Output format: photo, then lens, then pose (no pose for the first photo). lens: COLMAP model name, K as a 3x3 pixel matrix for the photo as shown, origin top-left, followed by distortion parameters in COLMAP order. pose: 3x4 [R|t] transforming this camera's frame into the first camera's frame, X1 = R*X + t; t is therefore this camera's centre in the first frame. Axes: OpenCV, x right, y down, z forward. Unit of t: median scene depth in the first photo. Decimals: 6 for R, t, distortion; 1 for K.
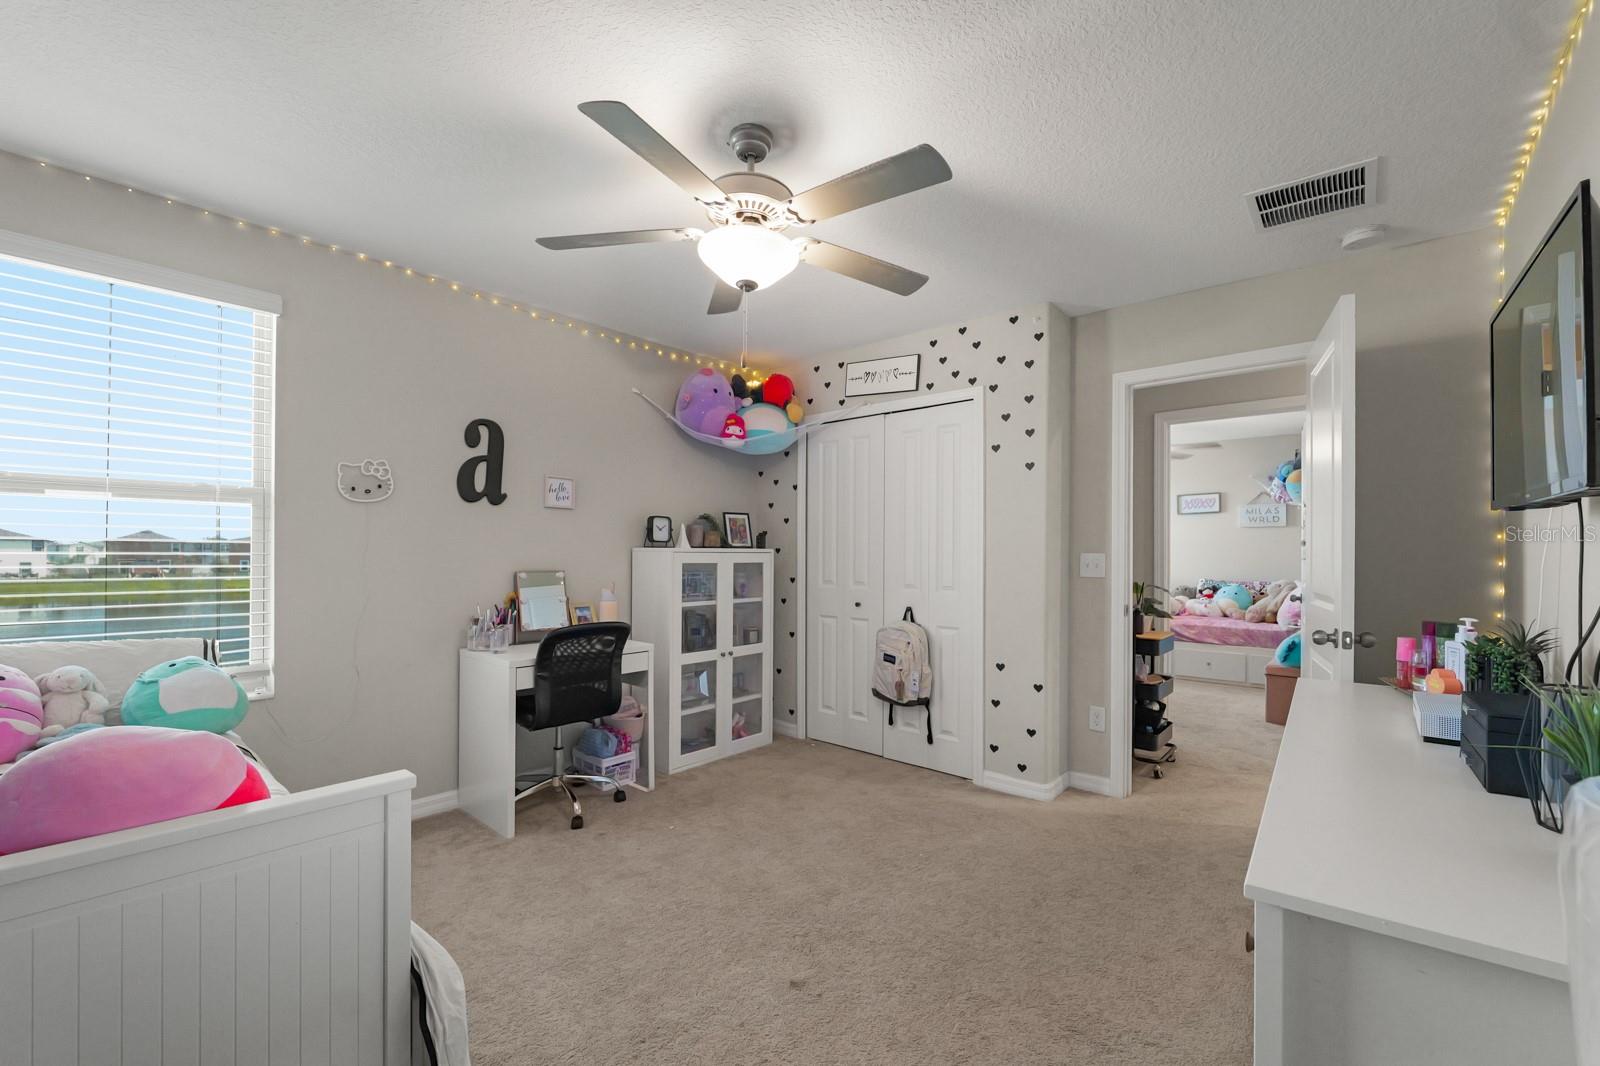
lens RADIAL K [[661.2, 0, 806.0], [0, 661.2, 546.6], [0, 0, 1]] dist [-0.006036, -0.000708]
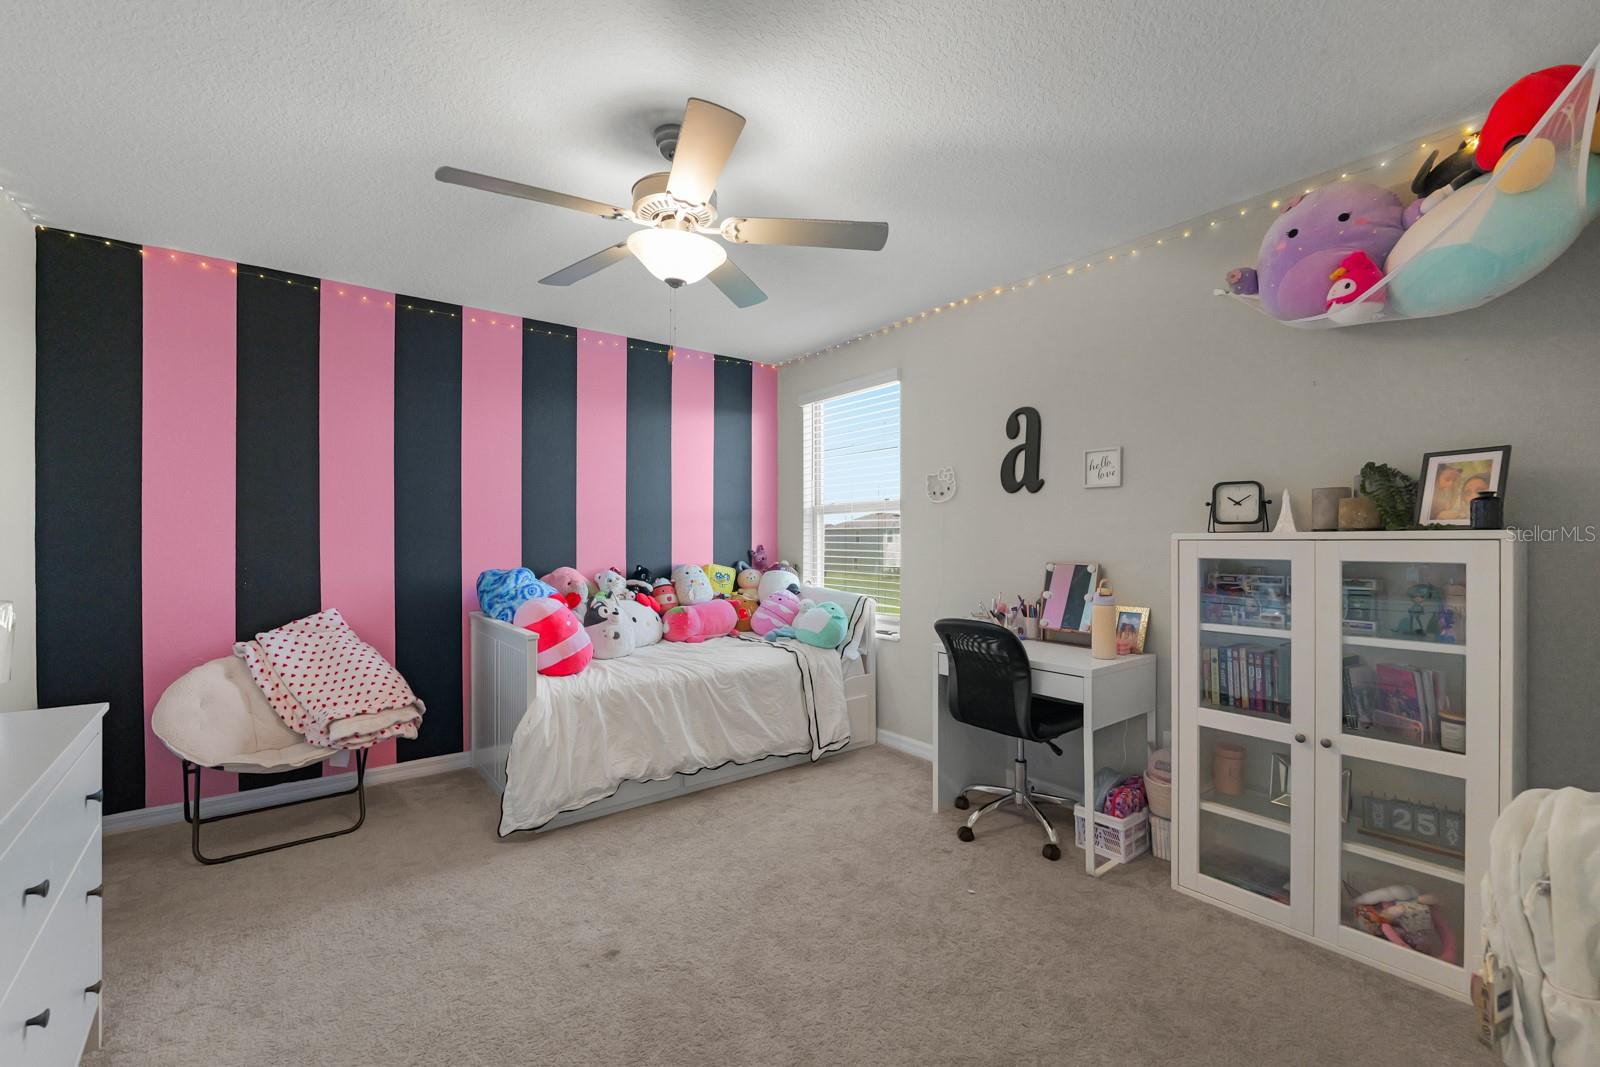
lens RADIAL K [[661.2, 0, 808.0], [0, 661.2, 542.5], [0, 0, 1]] dist [-0.006036, -0.000708]
pose [[-0.197002, -0.005039, -0.980390, 0.617506], [0.007199, 0.999952, -0.006586, 0.015592], [0.980377, -0.008356, -0.196956, 0.989410]]
